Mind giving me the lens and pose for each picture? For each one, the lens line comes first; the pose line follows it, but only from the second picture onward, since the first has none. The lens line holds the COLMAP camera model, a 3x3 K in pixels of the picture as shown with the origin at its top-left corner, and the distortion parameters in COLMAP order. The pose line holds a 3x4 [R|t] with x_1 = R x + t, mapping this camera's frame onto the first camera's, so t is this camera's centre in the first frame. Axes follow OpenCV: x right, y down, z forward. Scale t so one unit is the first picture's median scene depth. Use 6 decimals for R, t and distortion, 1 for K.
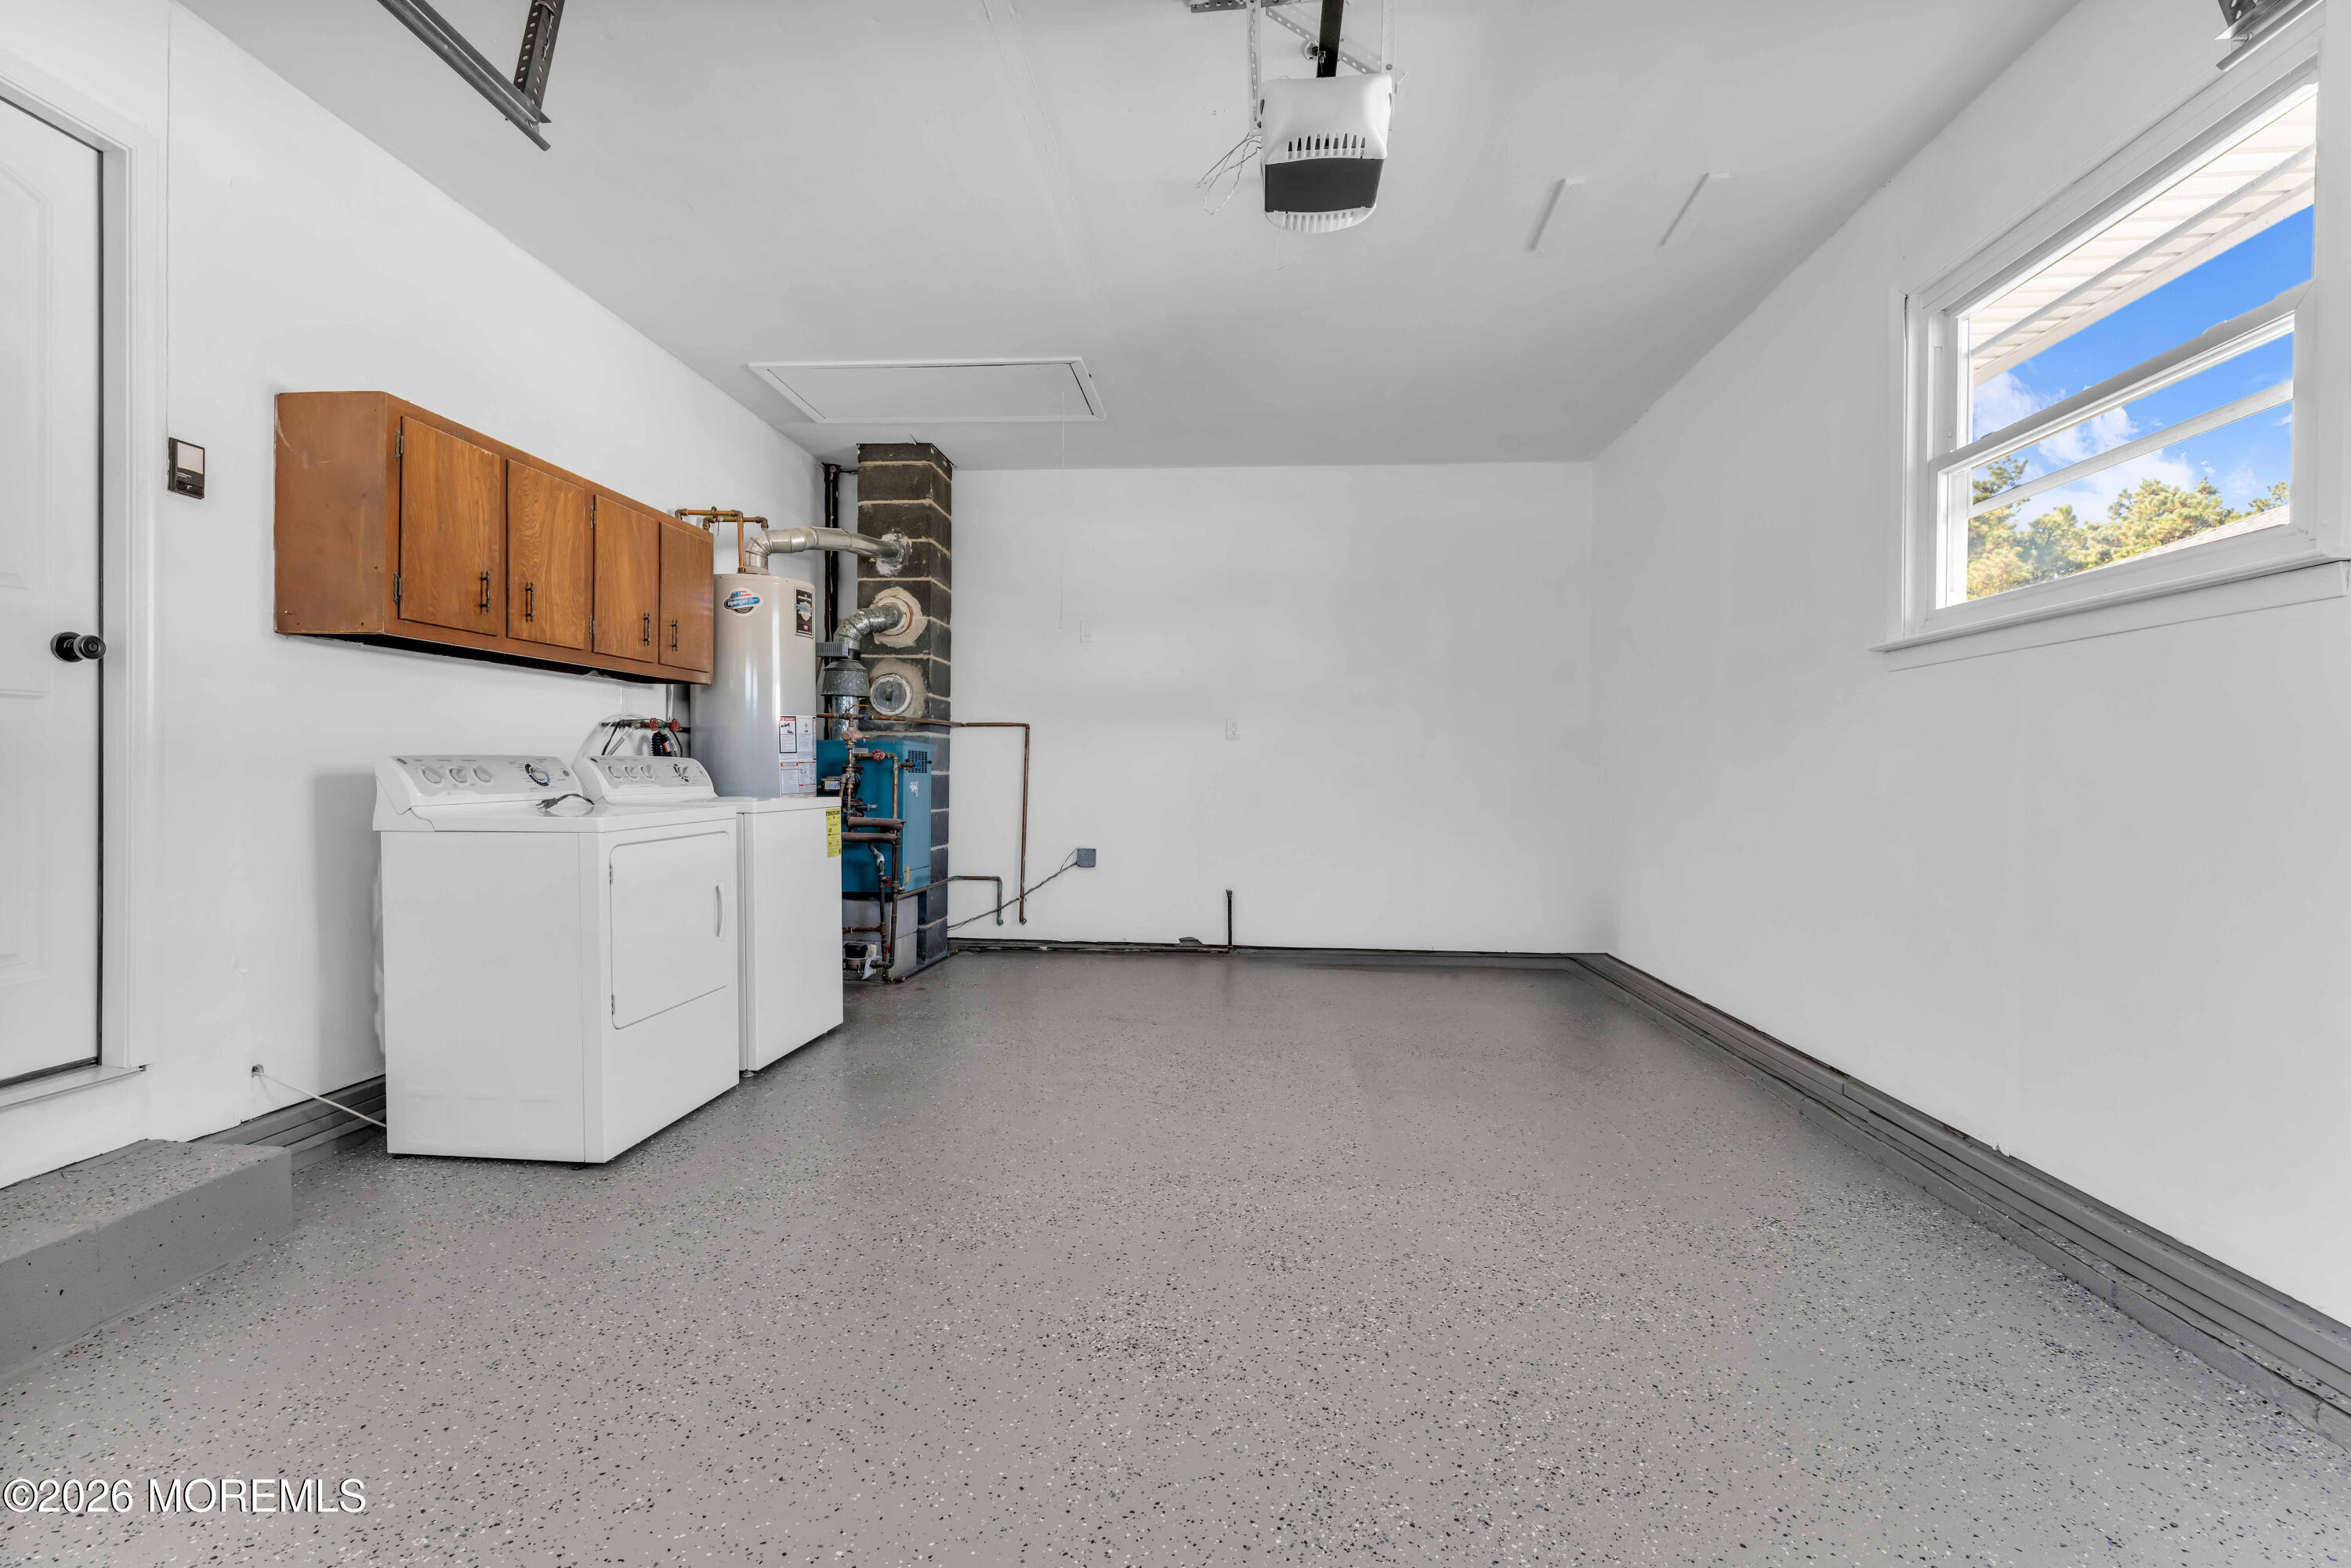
lens RADIAL K [[1122.1, 0, 1179.0], [0, 1122.1, 772.3], [0, 0, 1]] dist [-0.003315, -0.000474]
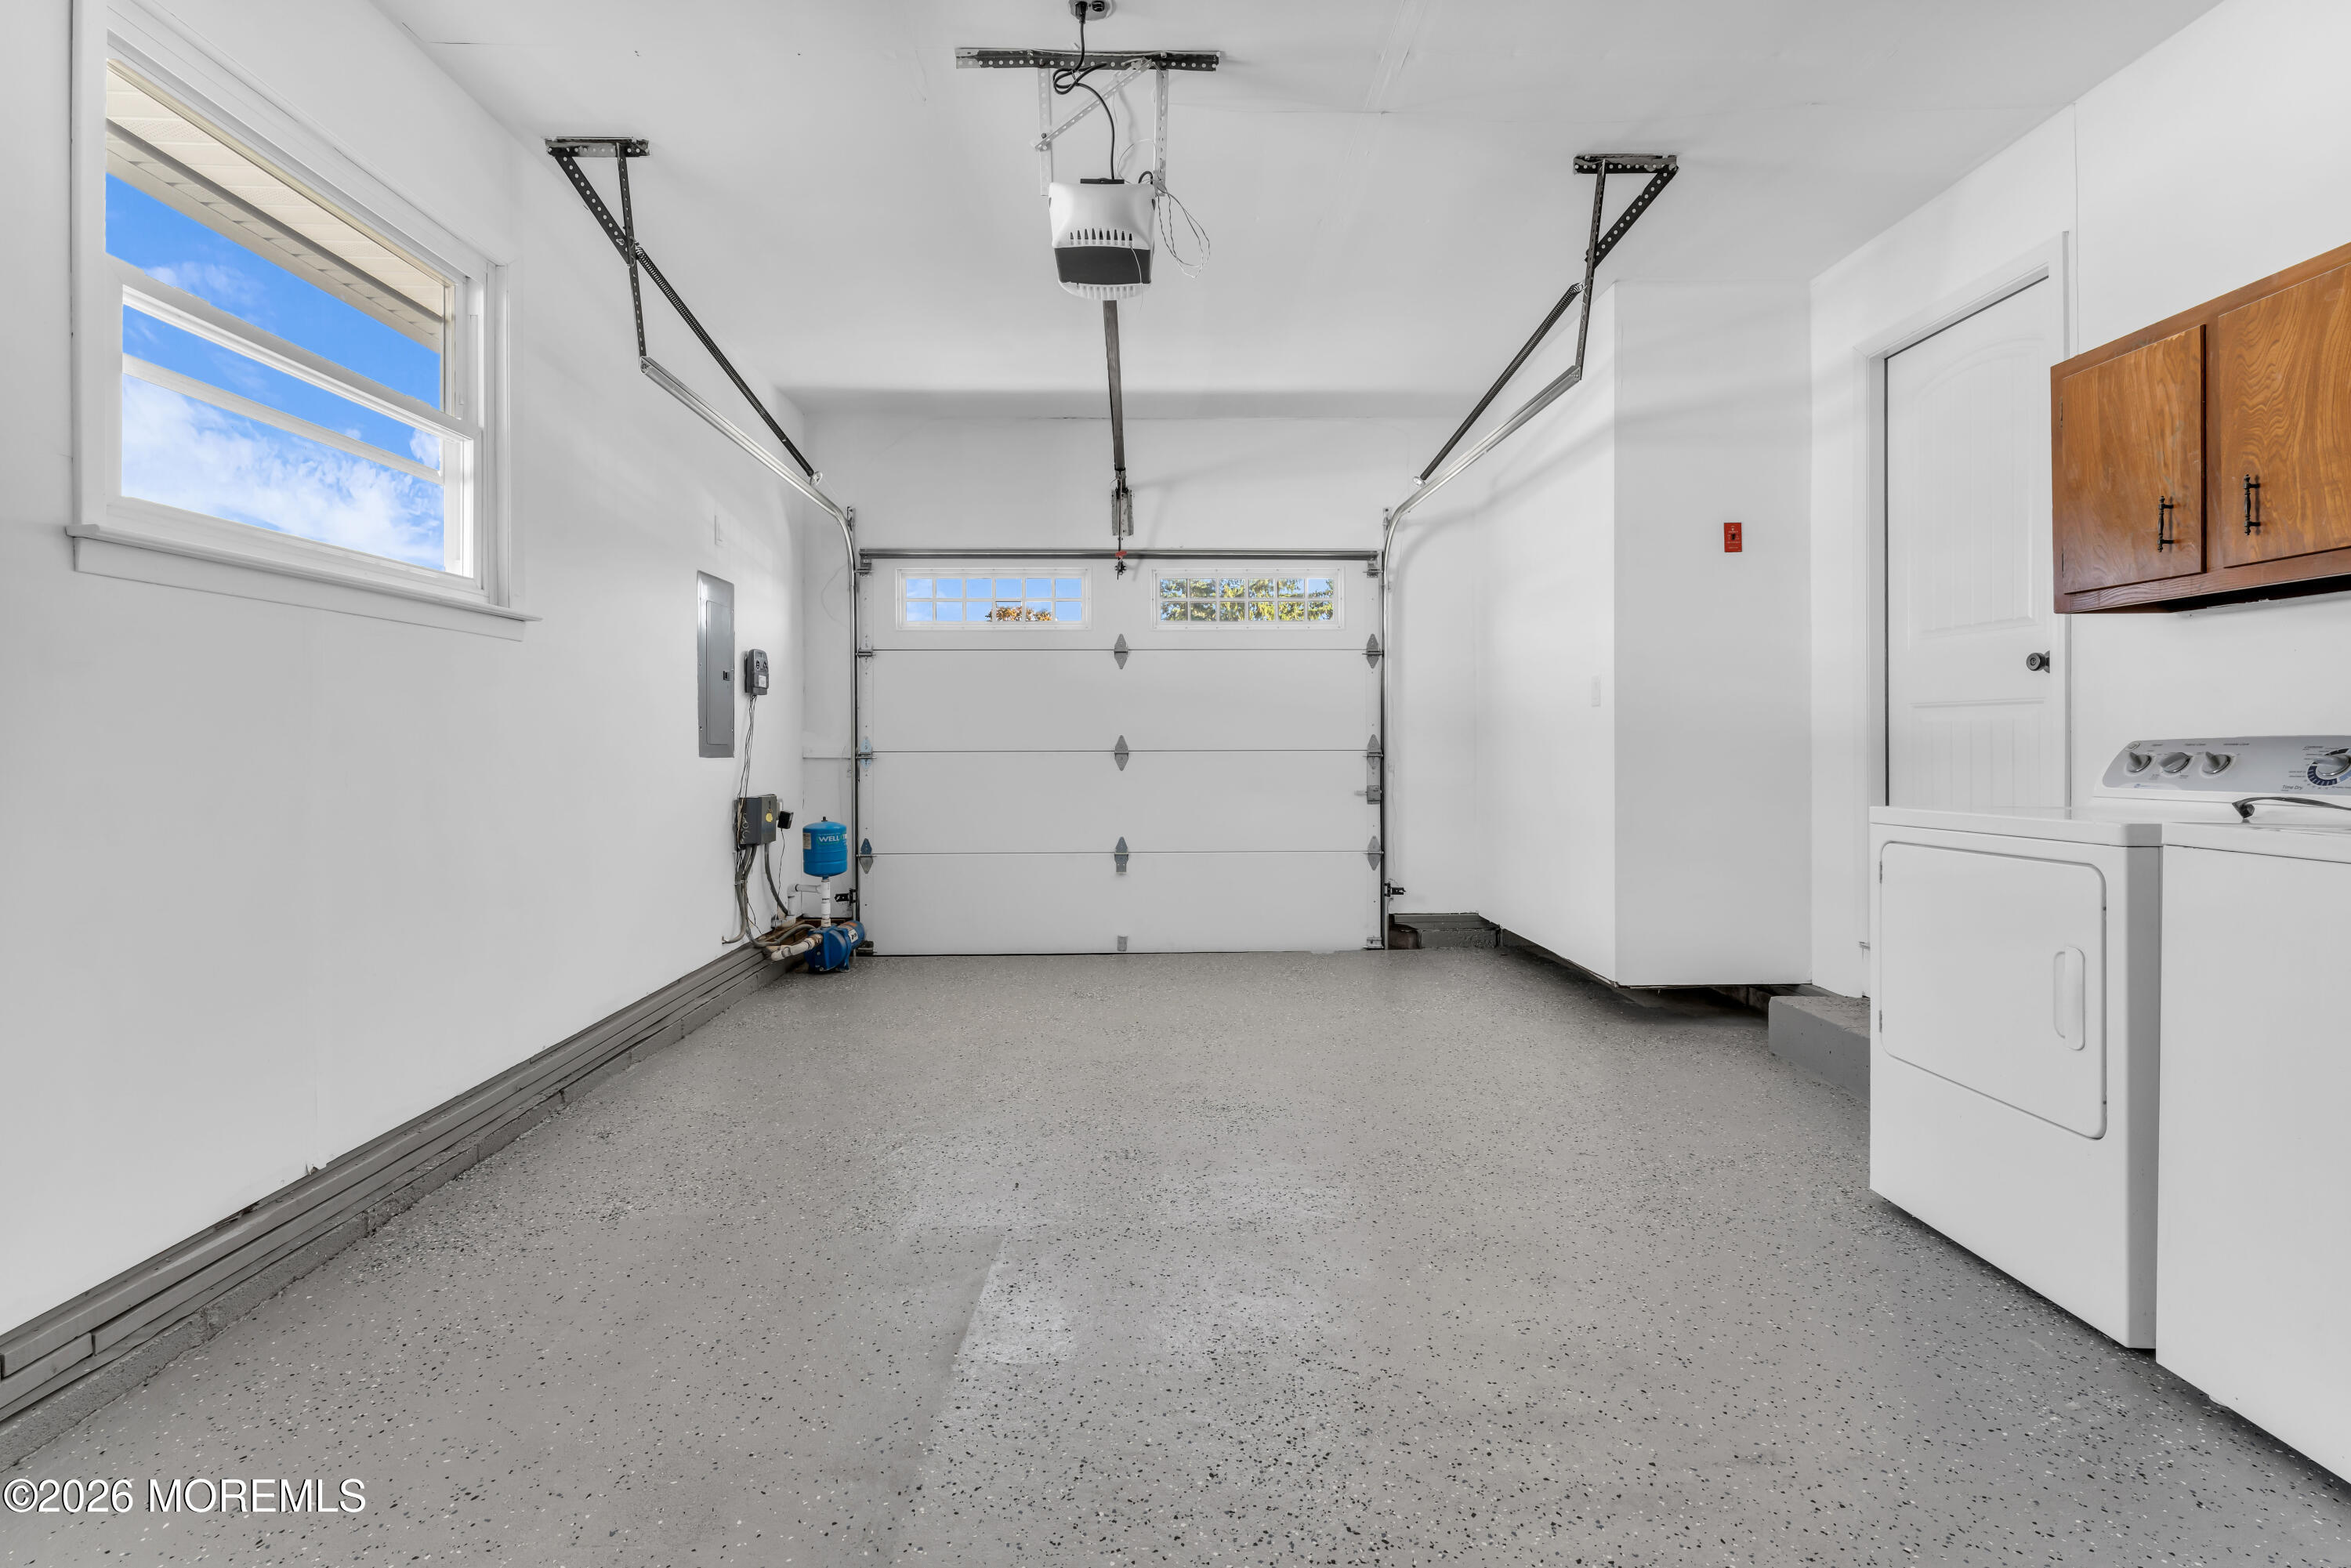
lens RADIAL K [[1151.3, 0, 1170.7], [0, 1151.3, 783.4], [0, 0, 1]] dist [0.000641, -0.000218]
pose [[-0.995331, -0.005812, -0.096345, 0.133880], [-0.009095, 0.999392, 0.033664, -0.004721], [0.096091, 0.034383, -0.994779, 1.775005]]
